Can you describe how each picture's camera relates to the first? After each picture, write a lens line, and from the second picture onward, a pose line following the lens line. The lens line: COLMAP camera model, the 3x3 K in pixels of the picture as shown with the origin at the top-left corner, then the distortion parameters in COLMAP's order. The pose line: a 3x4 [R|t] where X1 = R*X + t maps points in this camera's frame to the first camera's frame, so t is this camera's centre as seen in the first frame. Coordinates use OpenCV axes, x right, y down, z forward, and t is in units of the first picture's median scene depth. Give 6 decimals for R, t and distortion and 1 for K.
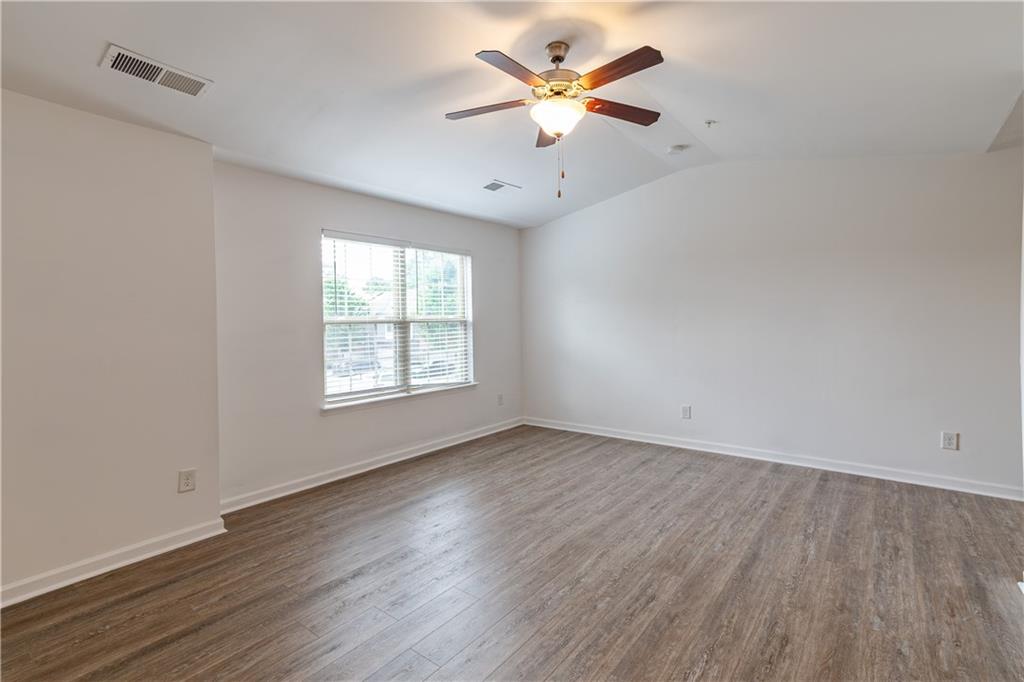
lens RADIAL K [[481.6, 0, 512.0], [0, 481.6, 341.0], [0, 0, 1]] dist [0.001369, 0.022094]
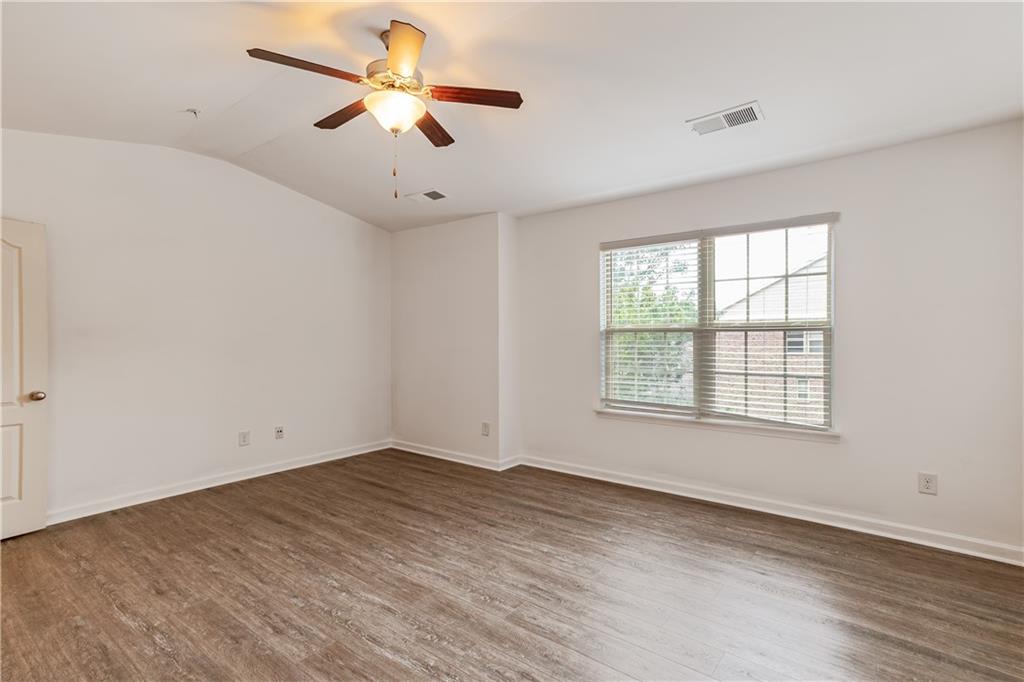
lens RADIAL K [[491.0, 0, 540.5], [0, 491.0, 338.8], [0, 0, 1]] dist [-0.000325, 0.020968]
pose [[0.022352, 0.020542, -0.999539, 0.868803], [-0.038878, 0.999051, 0.019662, -0.045231], [0.998994, 0.038420, 0.023130, 1.024685]]
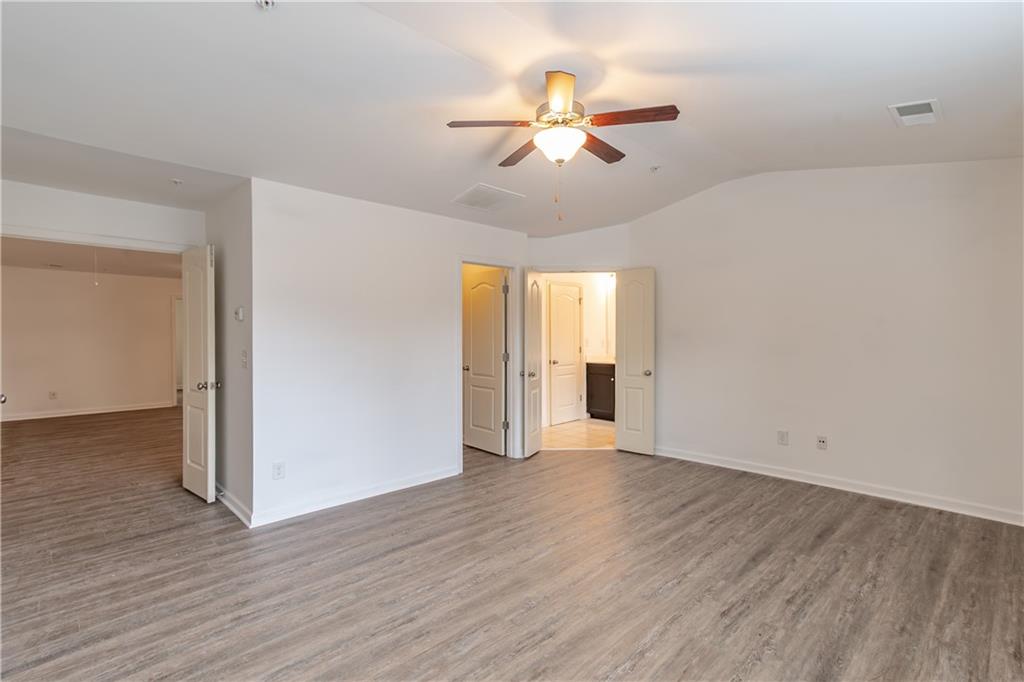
lens RADIAL K [[482.2, 0, 510.9], [0, 482.2, 329.1], [0, 0, 1]] dist [0.002451, 0.022026]
pose [[-0.990118, 0.023761, 0.138211, 0.052191], [0.028046, 0.999182, 0.029140, -0.076988], [-0.137405, 0.032728, -0.989974, 1.693532]]
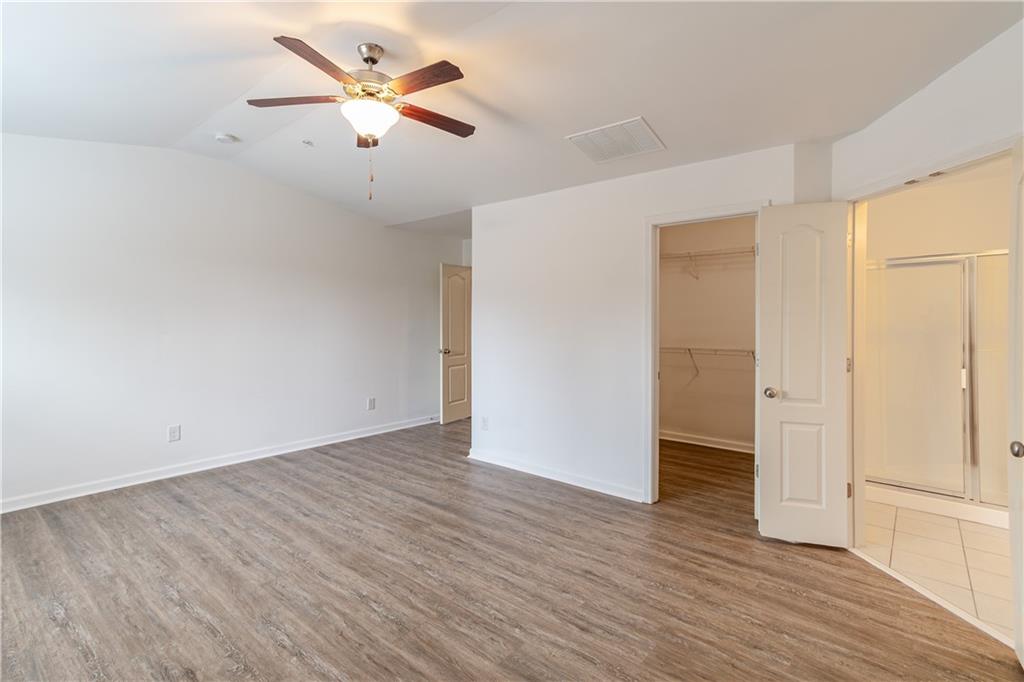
lens RADIAL K [[482.2, 0, 510.9], [0, 482.2, 329.1], [0, 0, 1]] dist [0.002451, 0.022026]
pose [[0.034054, 0.001342, 0.999419, -0.707932], [0.038418, 0.999258, -0.002651, -0.016374], [-0.998681, 0.038486, 0.033977, 0.554372]]
